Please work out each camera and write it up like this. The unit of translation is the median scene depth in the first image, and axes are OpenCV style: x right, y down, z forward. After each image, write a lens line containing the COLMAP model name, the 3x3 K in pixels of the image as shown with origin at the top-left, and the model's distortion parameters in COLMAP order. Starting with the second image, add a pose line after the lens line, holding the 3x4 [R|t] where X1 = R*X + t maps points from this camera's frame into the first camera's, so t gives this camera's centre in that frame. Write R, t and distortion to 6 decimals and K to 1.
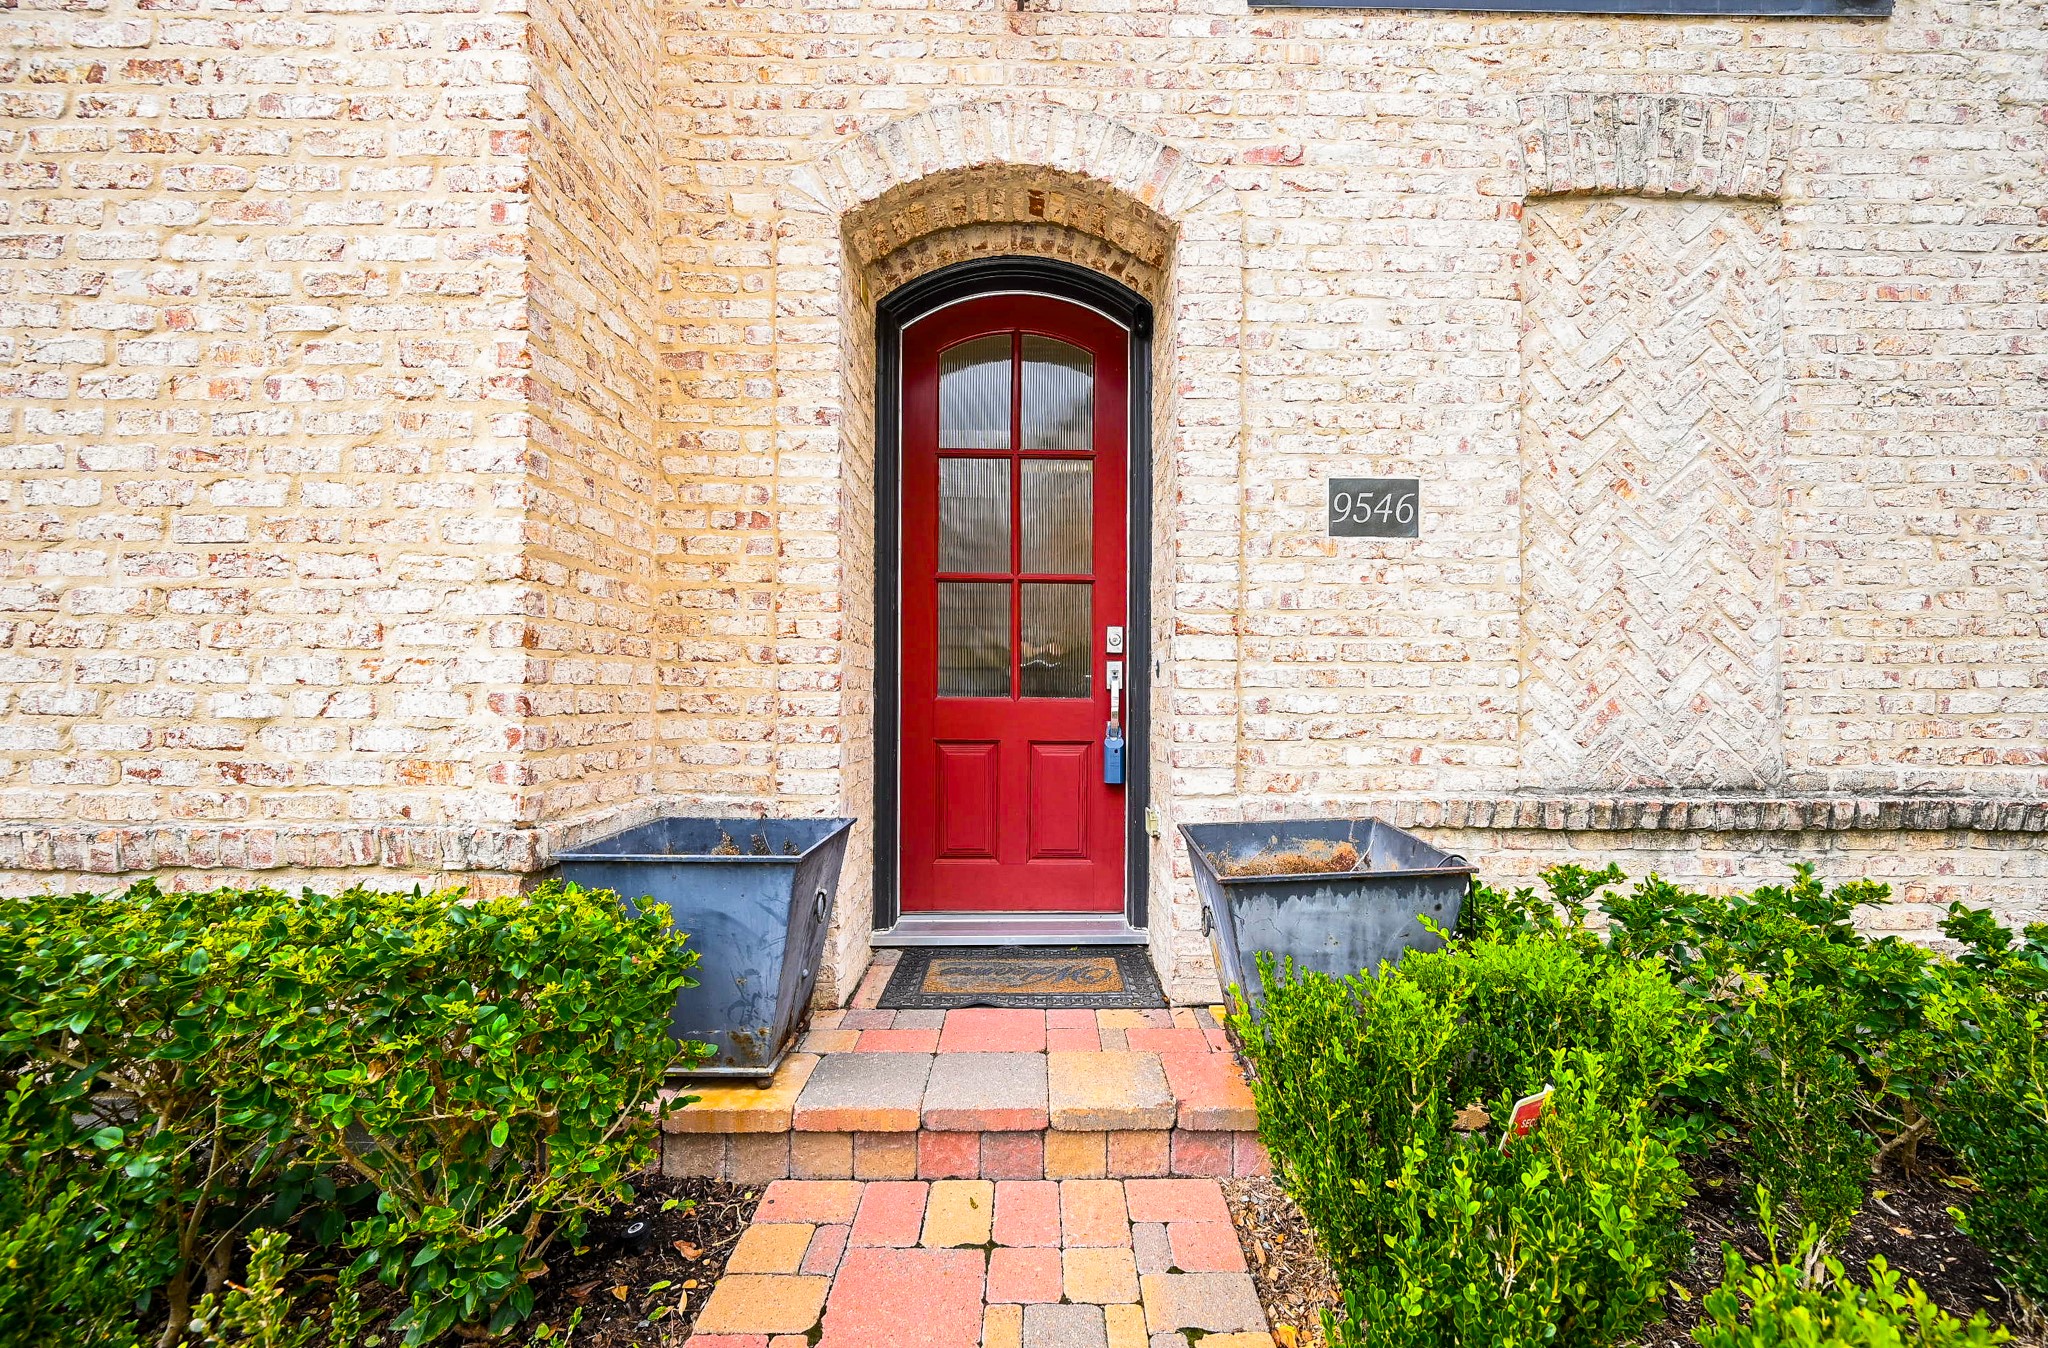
lens RADIAL K [[882.6, 0, 1041.3], [0, 882.6, 697.6], [0, 0, 1]] dist [-0.000600, 0.000390]
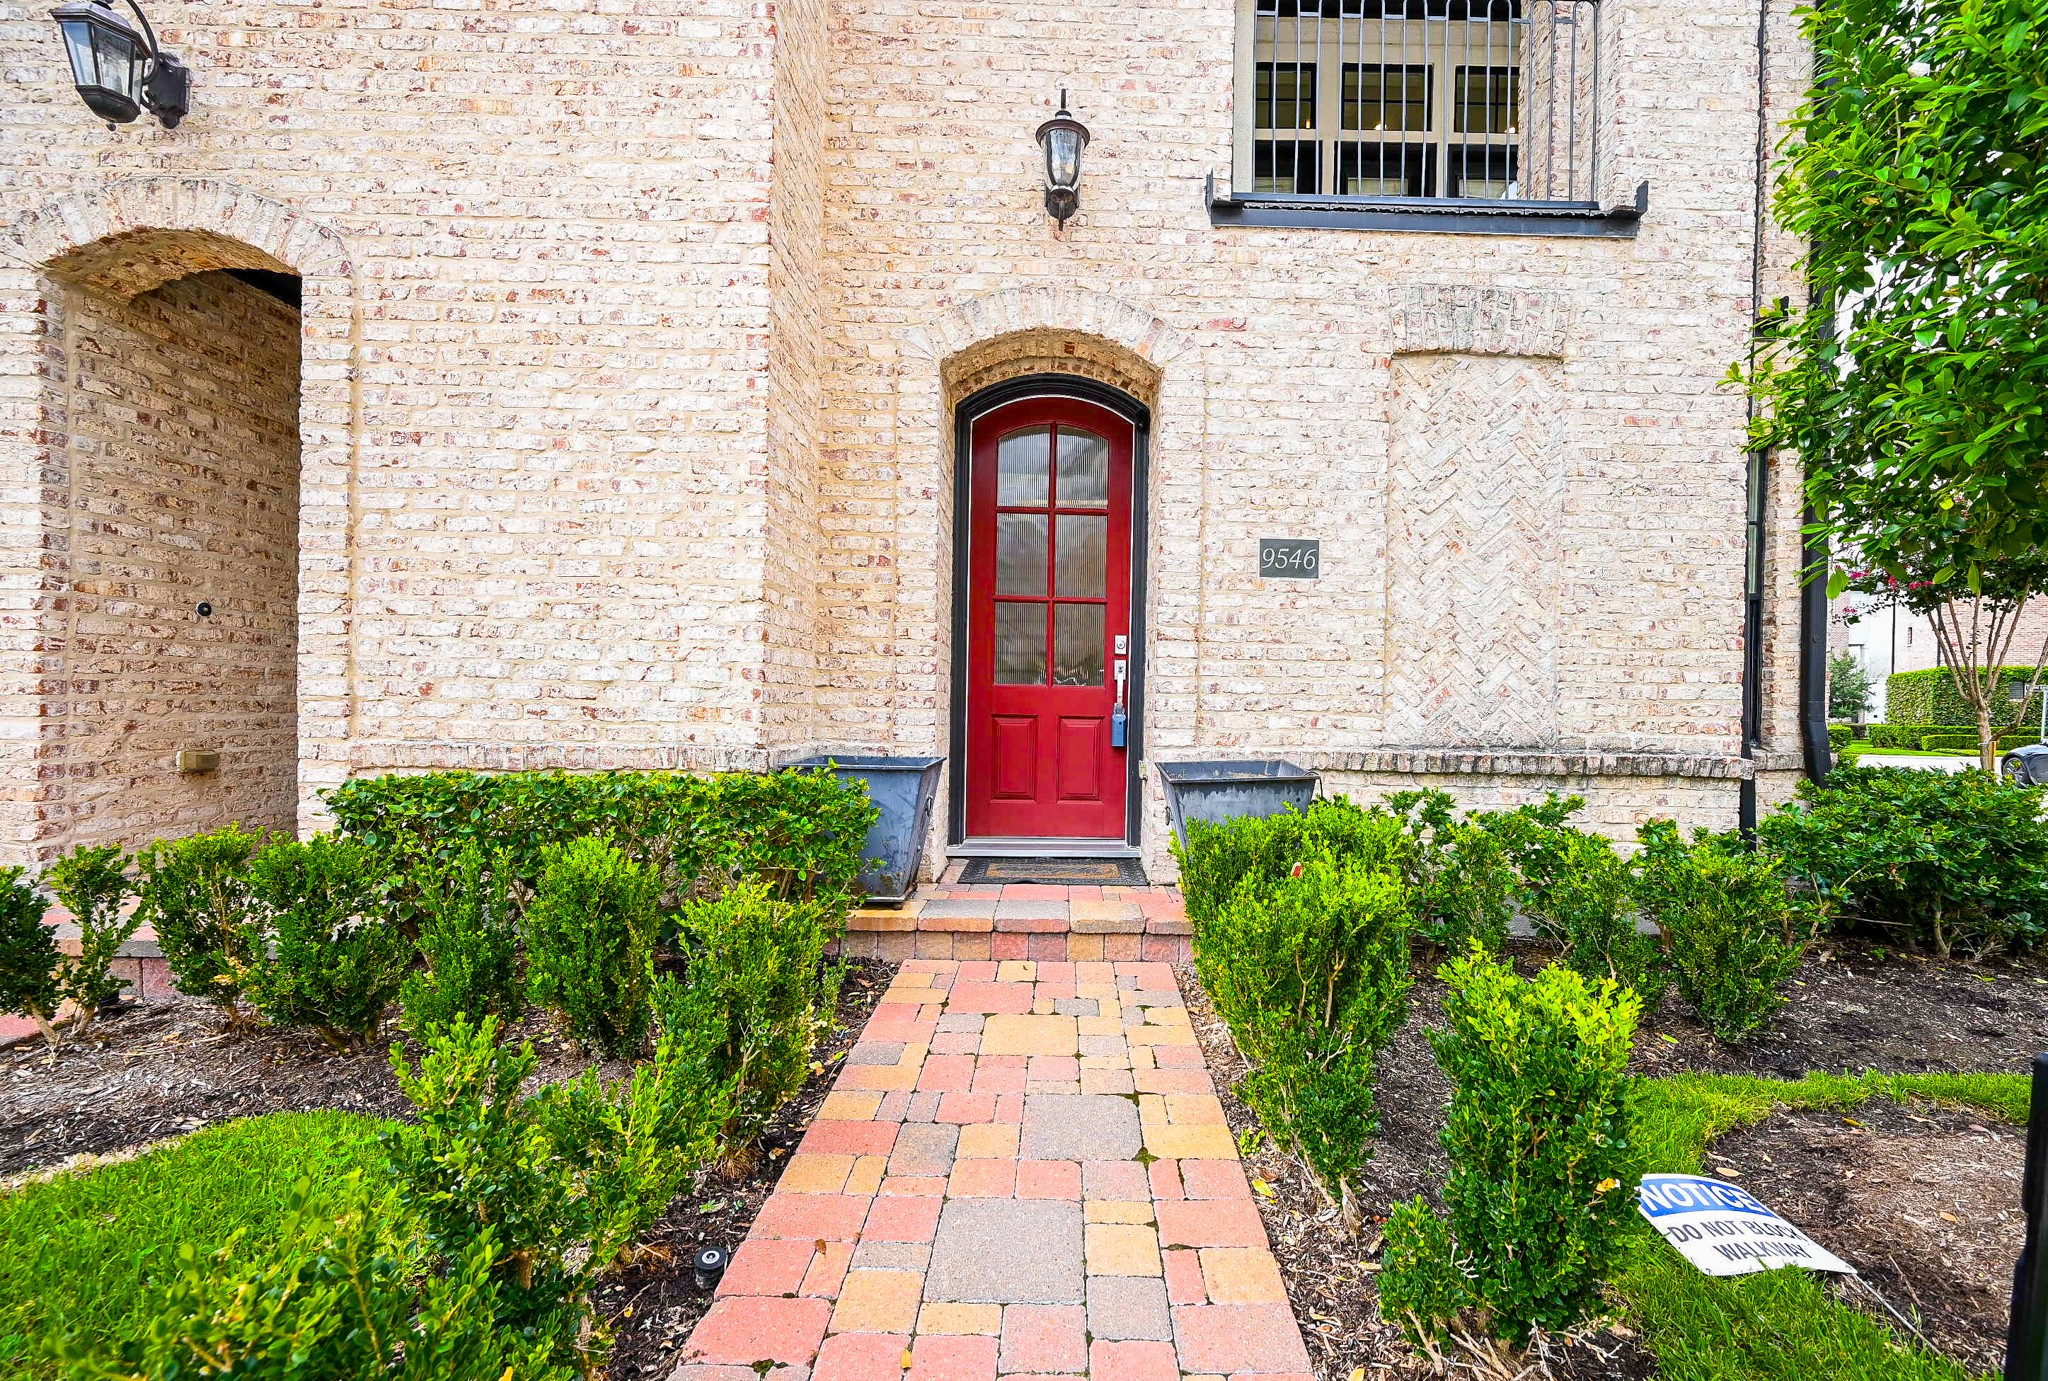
lens RADIAL K [[867.4, 0, 1068.9], [0, 867.4, 718.8], [0, 0, 1]] dist [-0.000462, 0.000140]
pose [[0.999907, 0.013390, 0.002769, -0.002119], [-0.013422, 0.999839, 0.011943, 0.047665], [-0.002608, -0.011979, 0.999925, -0.494556]]
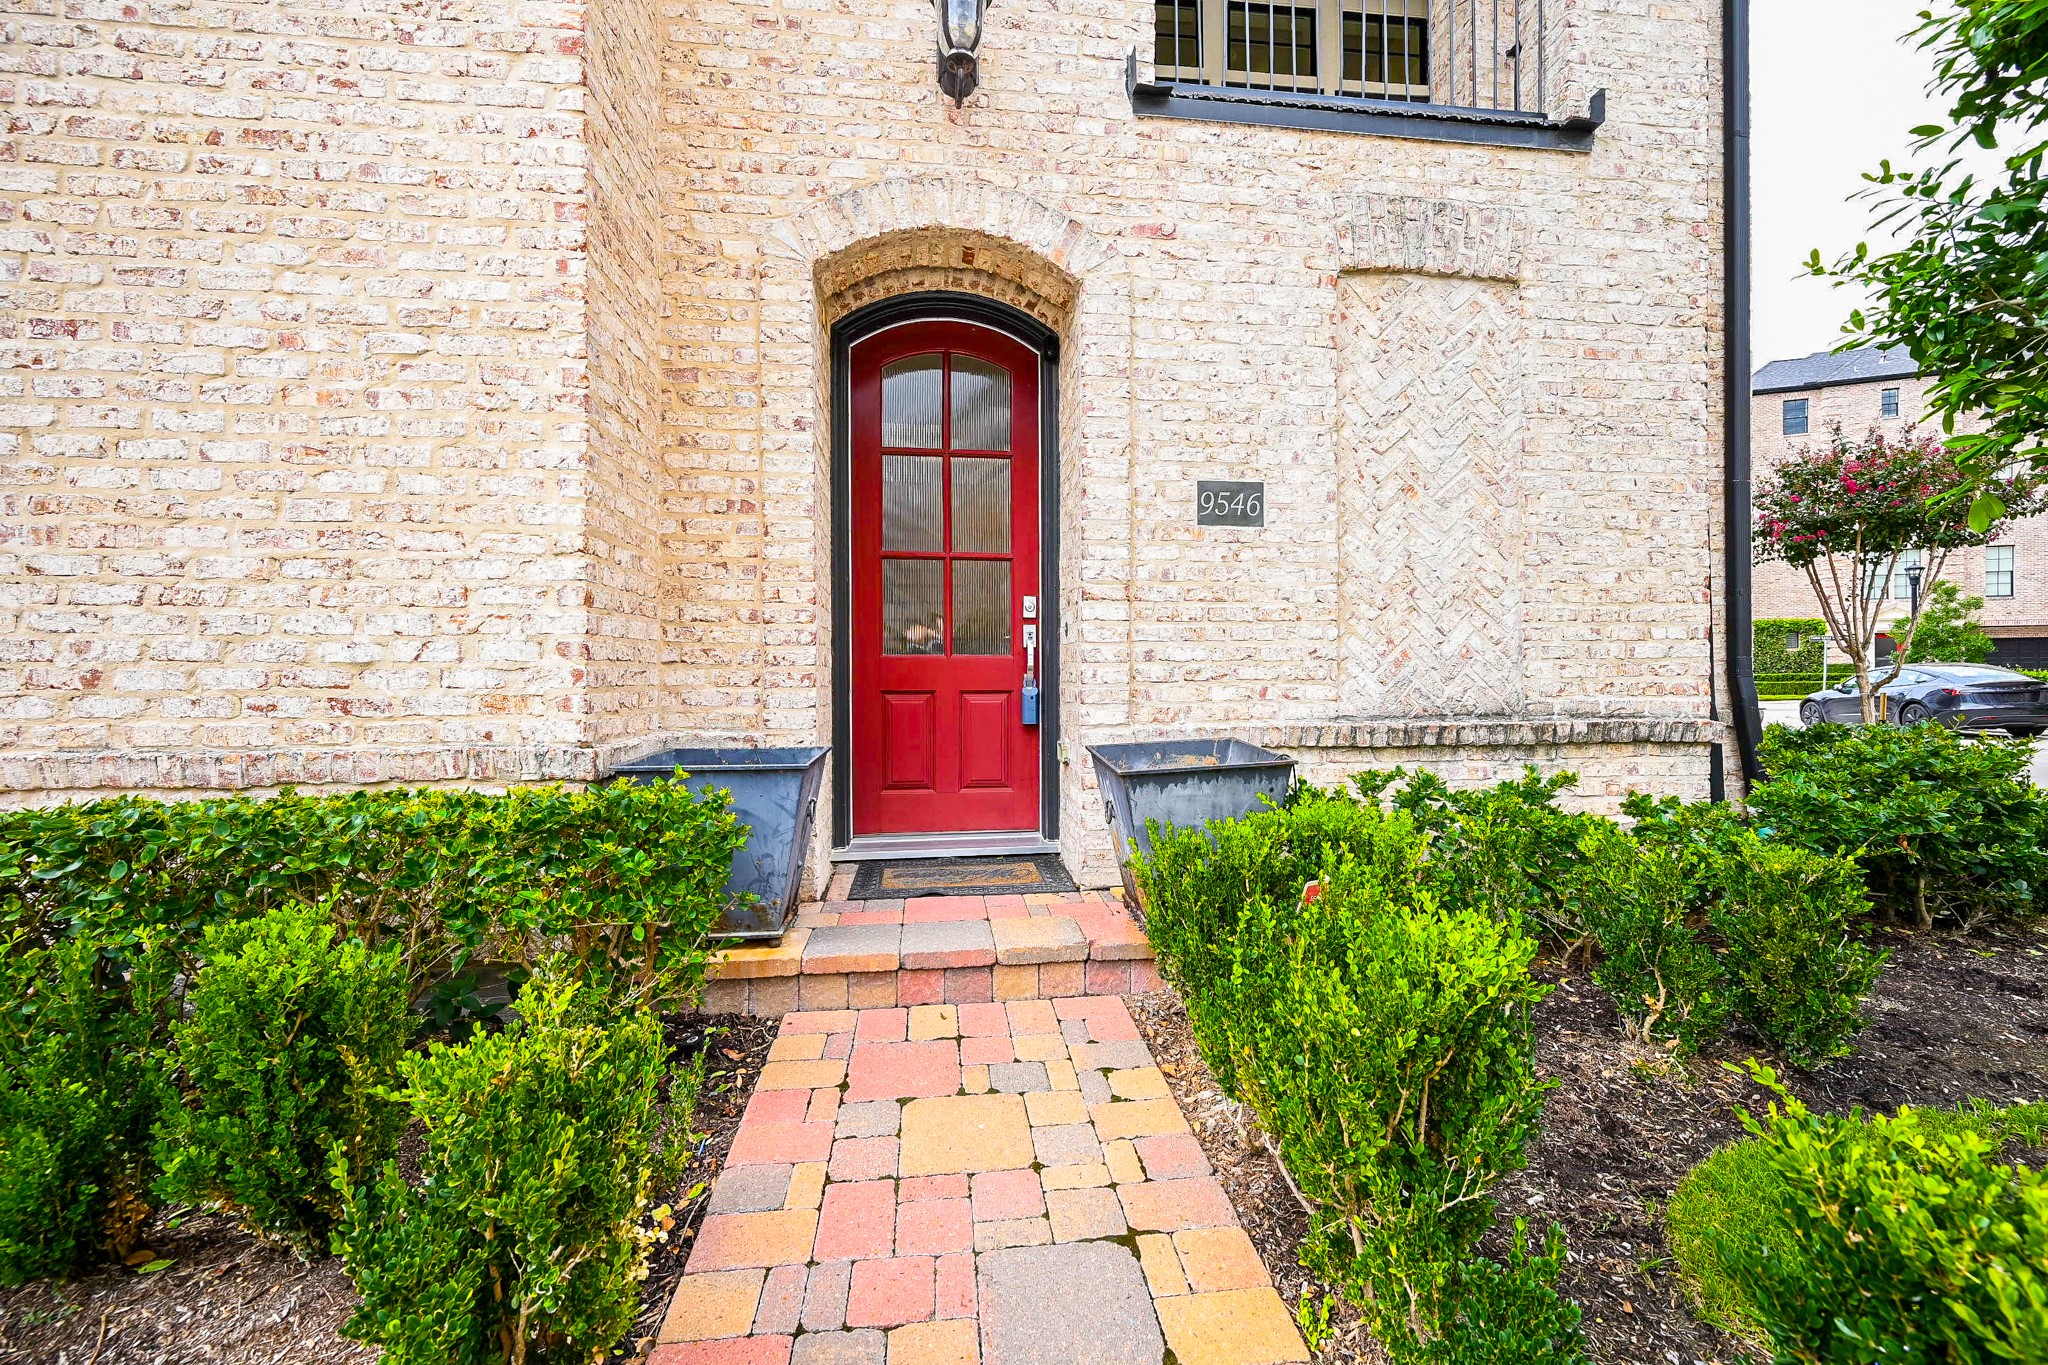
lens RADIAL K [[858.5, 0, 1033.8], [0, 858.5, 676.2], [0, 0, 1]] dist [-0.000177, 0.000090]
pose [[0.993533, -0.008585, 0.113219, -0.060067], [0.008396, 0.999962, 0.002146, 0.035736], [-0.113233, -0.001182, 0.993568, -0.233673]]
